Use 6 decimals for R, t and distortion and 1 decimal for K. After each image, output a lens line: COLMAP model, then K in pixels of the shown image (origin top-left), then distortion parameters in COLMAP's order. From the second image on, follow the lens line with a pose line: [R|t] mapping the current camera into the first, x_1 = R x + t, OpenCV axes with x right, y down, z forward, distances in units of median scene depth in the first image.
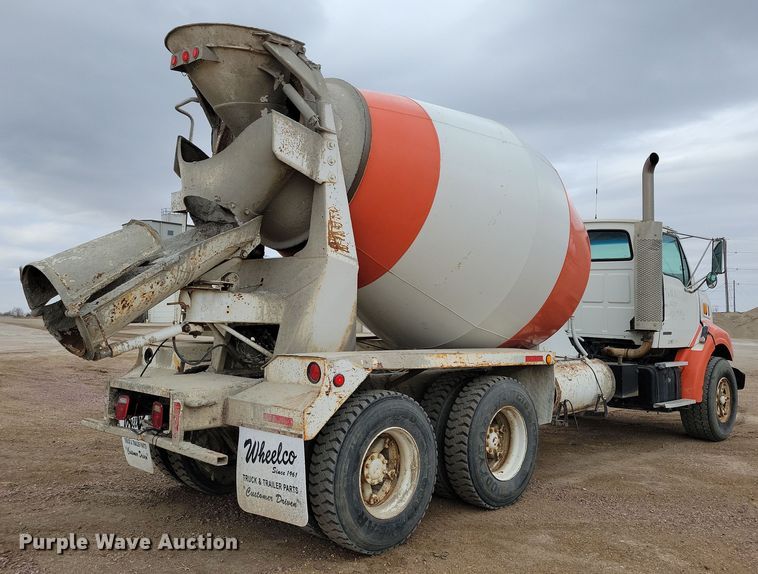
lens RADIAL K [[639.4, 0, 378.7], [0, 639.4, 288.4], [0, 0, 1]] dist [0.017520, 0.009128]
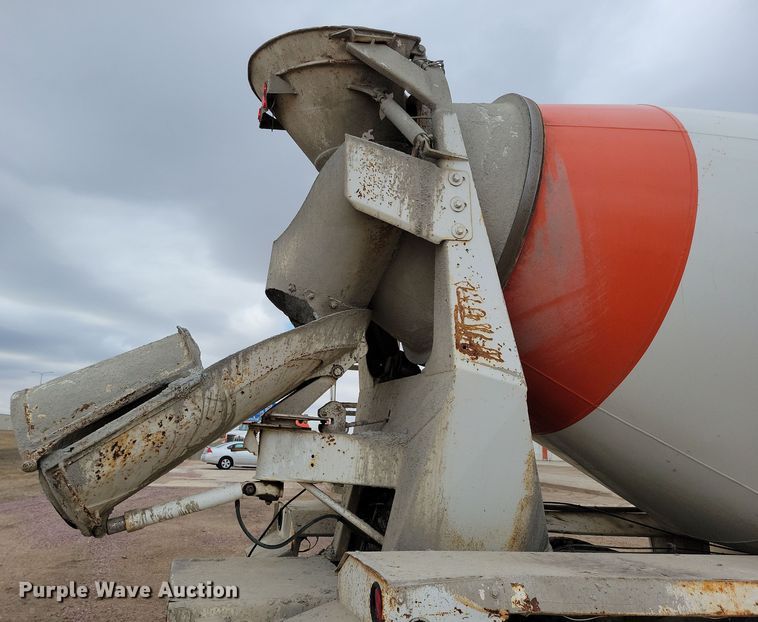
lens RADIAL K [[605.8, 0, 377.2], [0, 605.8, 314.5], [0, 0, 1]] dist [0.043033, -0.018966]
pose [[0.856956, -0.087235, -0.507954, 0.136043], [-0.004211, 0.984353, -0.176155, -0.003610], [0.515373, 0.153096, 0.843180, 0.518933]]
